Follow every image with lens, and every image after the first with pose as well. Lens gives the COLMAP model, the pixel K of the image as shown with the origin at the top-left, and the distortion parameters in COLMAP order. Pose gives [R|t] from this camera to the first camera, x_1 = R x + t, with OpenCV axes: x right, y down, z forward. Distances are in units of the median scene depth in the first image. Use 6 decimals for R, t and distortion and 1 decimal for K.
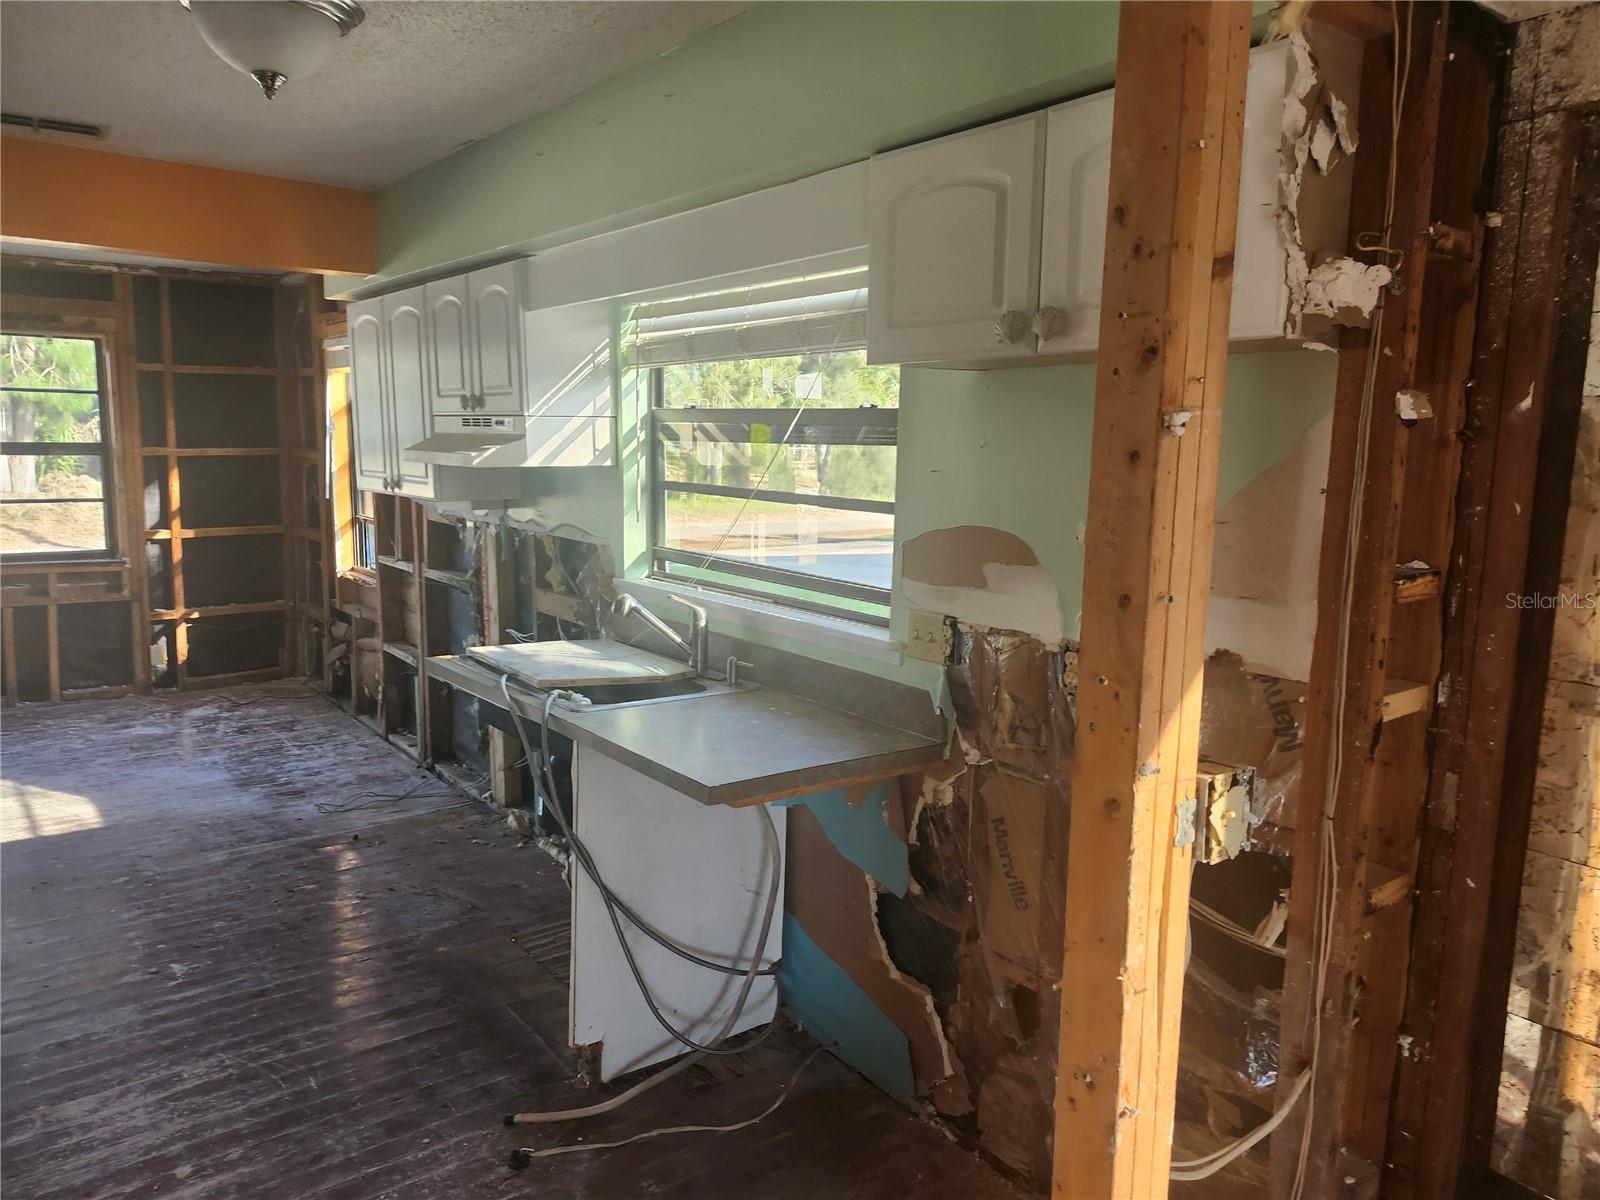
lens RADIAL K [[1112.1, 0, 792.4], [0, 1112.1, 592.4], [0, 0, 1]] dist [0.067275, -0.066248]
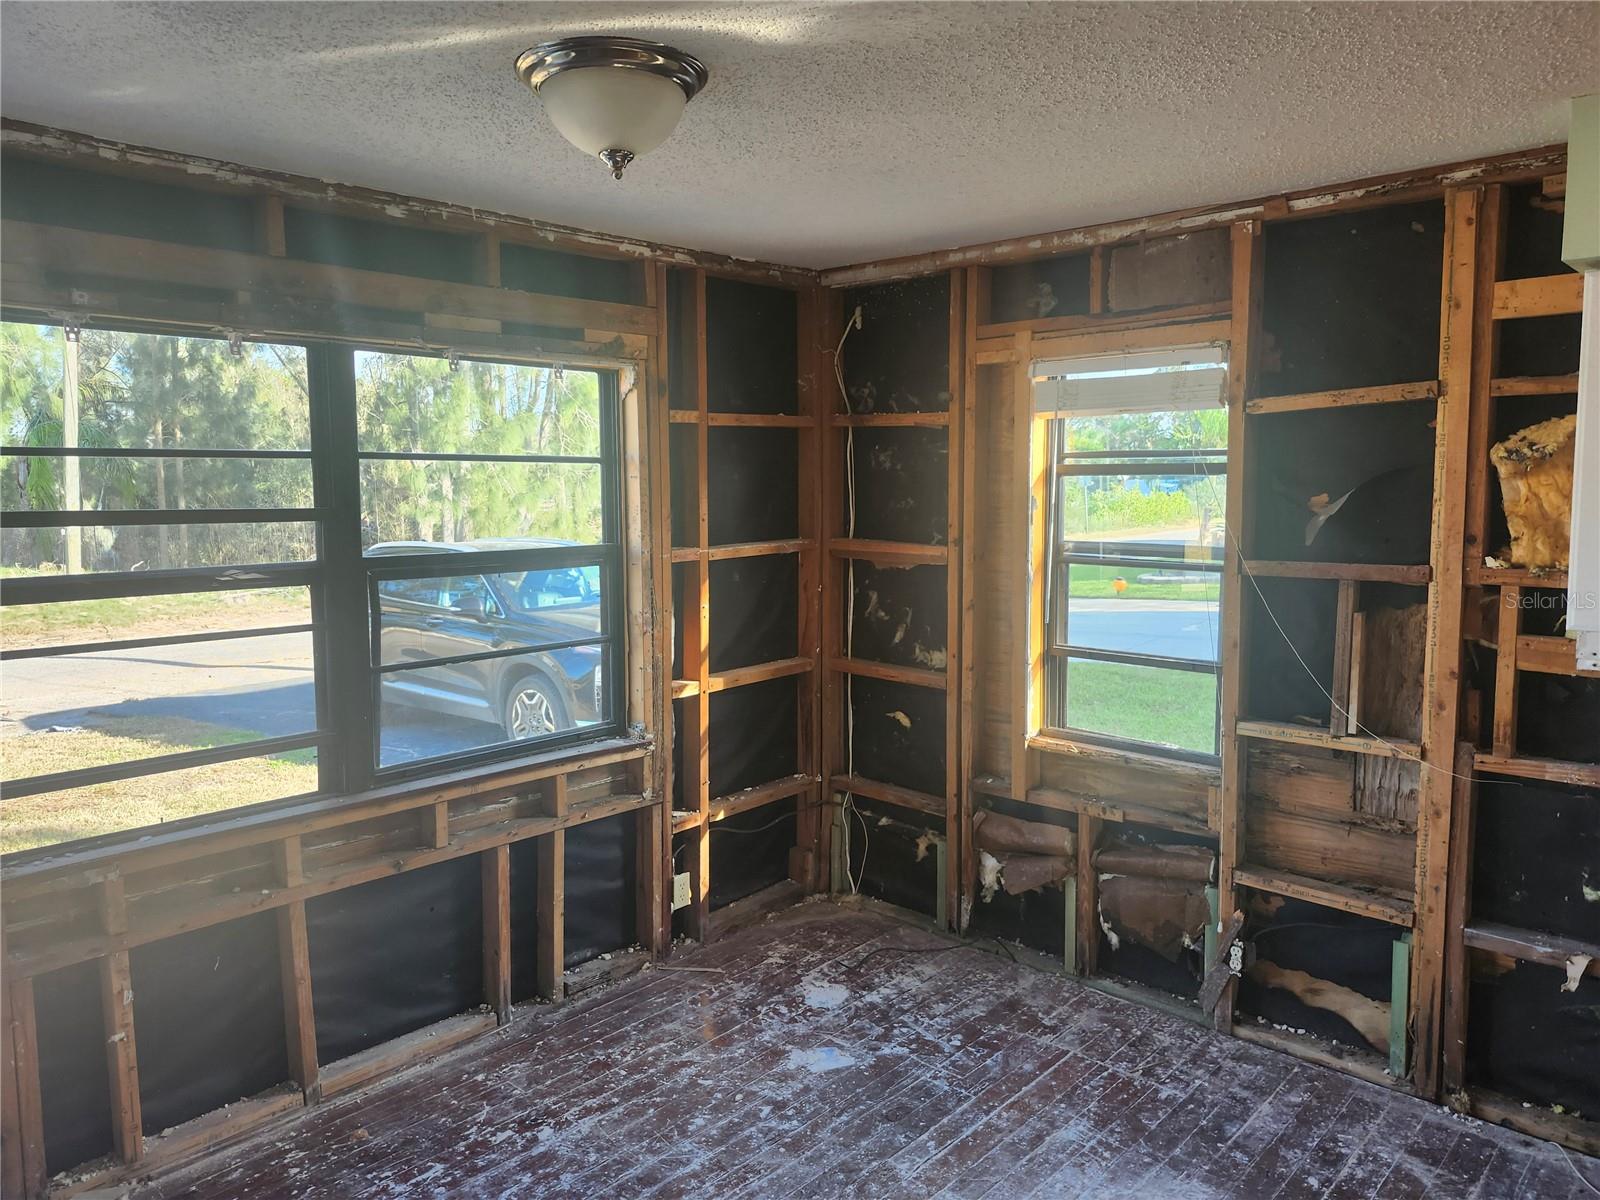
lens RADIAL K [[1112.1, 0, 792.4], [0, 1112.1, 592.4], [0, 0, 1]] dist [0.067275, -0.066248]
pose [[0.986349, -0.044285, 0.158604, -0.647842], [0.050798, 0.998014, -0.037248, -0.085364], [-0.156639, 0.044797, 0.986639, 0.432717]]
